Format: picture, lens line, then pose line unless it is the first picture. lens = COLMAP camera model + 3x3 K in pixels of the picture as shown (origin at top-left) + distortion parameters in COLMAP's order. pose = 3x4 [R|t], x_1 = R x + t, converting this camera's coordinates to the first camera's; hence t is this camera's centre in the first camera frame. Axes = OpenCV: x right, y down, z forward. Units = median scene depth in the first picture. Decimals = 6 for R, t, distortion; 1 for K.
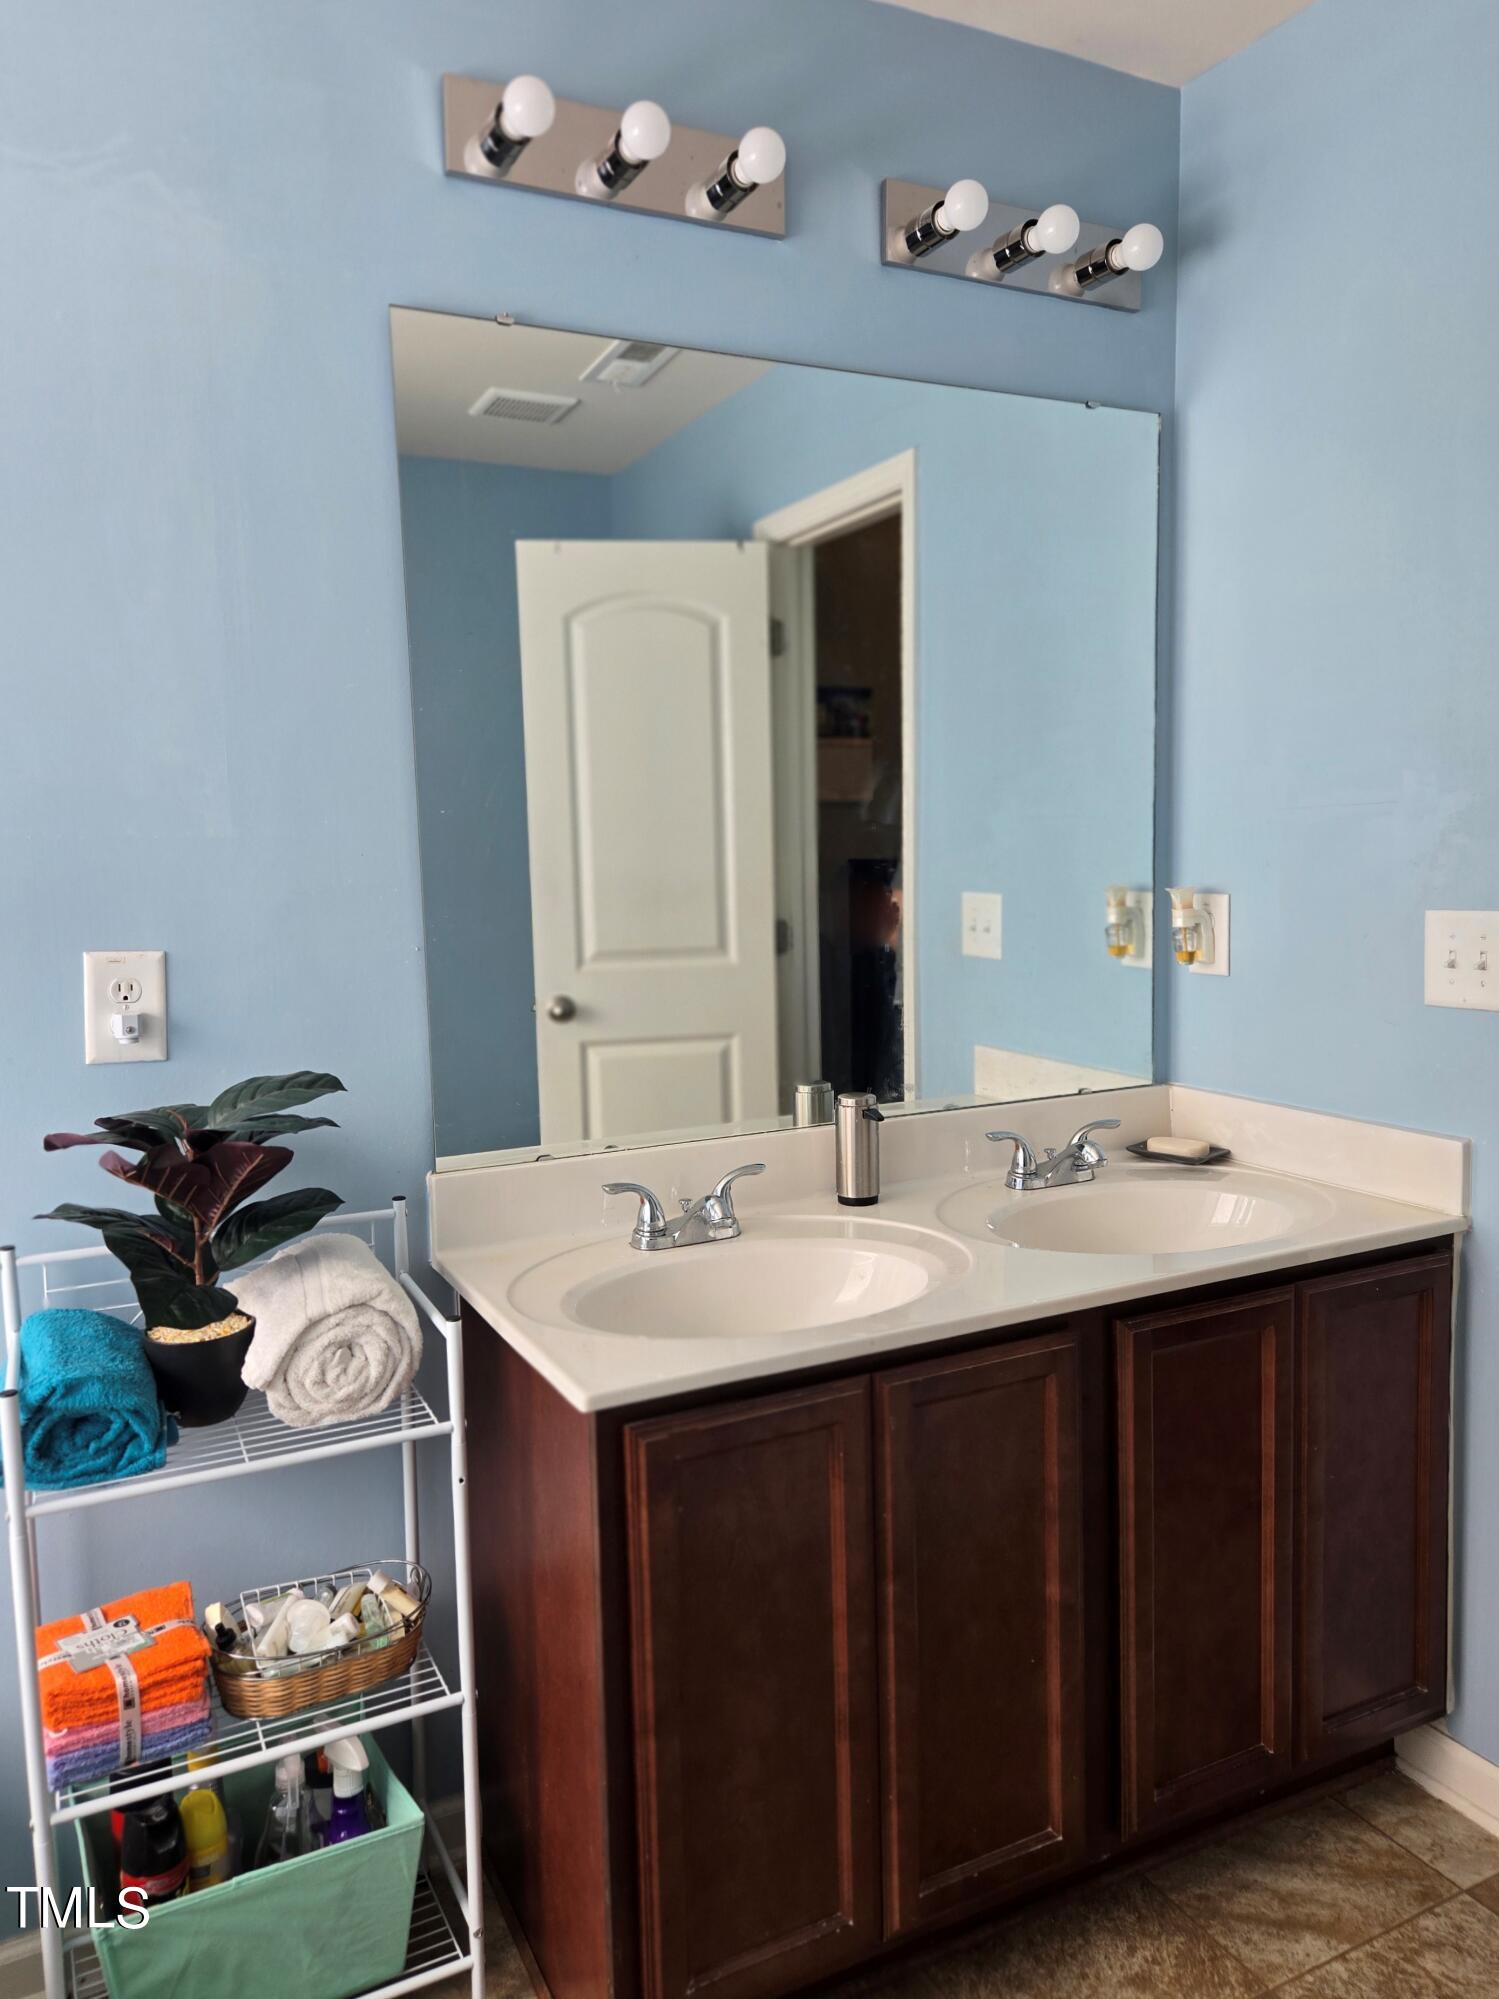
lens RADIAL K [[1338.4, 0, 755.0], [0, 1338.4, 1000.2], [0, 0, 1]] dist [0.027147, -0.007074]
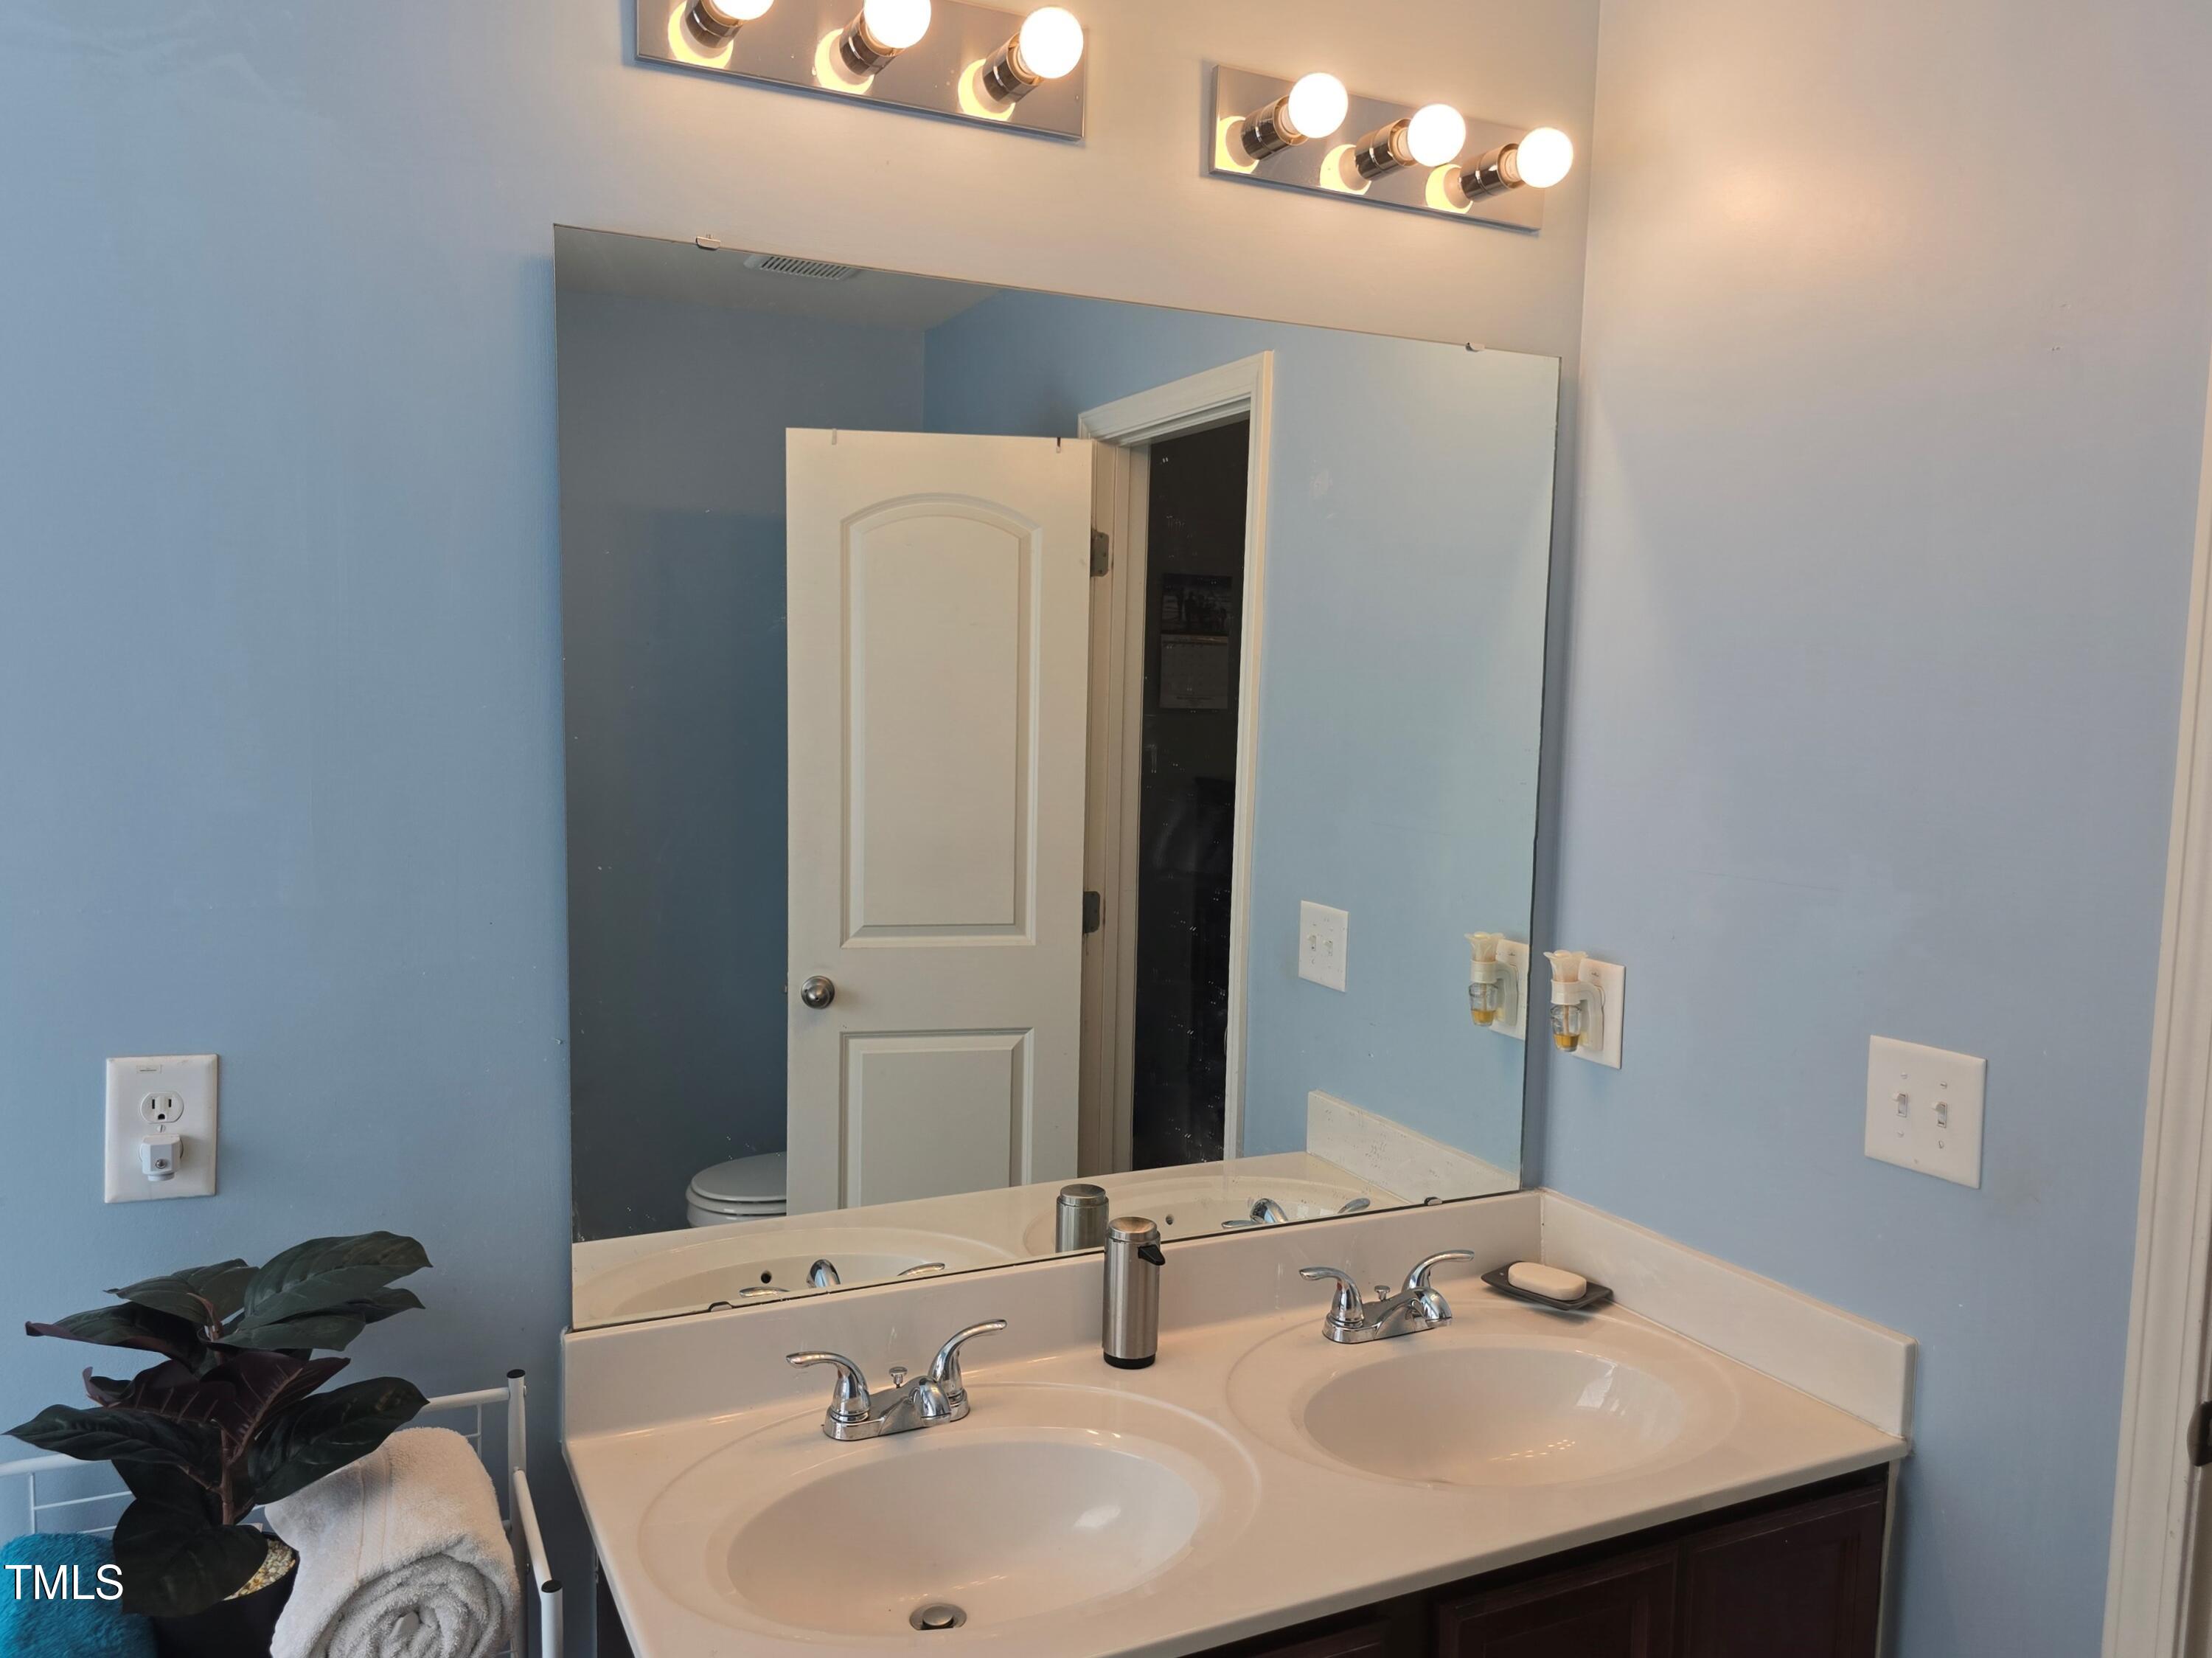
lens RADIAL K [[1492.3, 0, 1105.4], [0, 1492.3, 828.9], [0, 0, 1]] dist [0.003110, 0.000410]
pose [[0.998964, 0.044079, -0.011283, 0.058422], [-0.044113, 0.999023, -0.002785, -0.153228], [0.011150, 0.003280, 0.999932, 0.128174]]
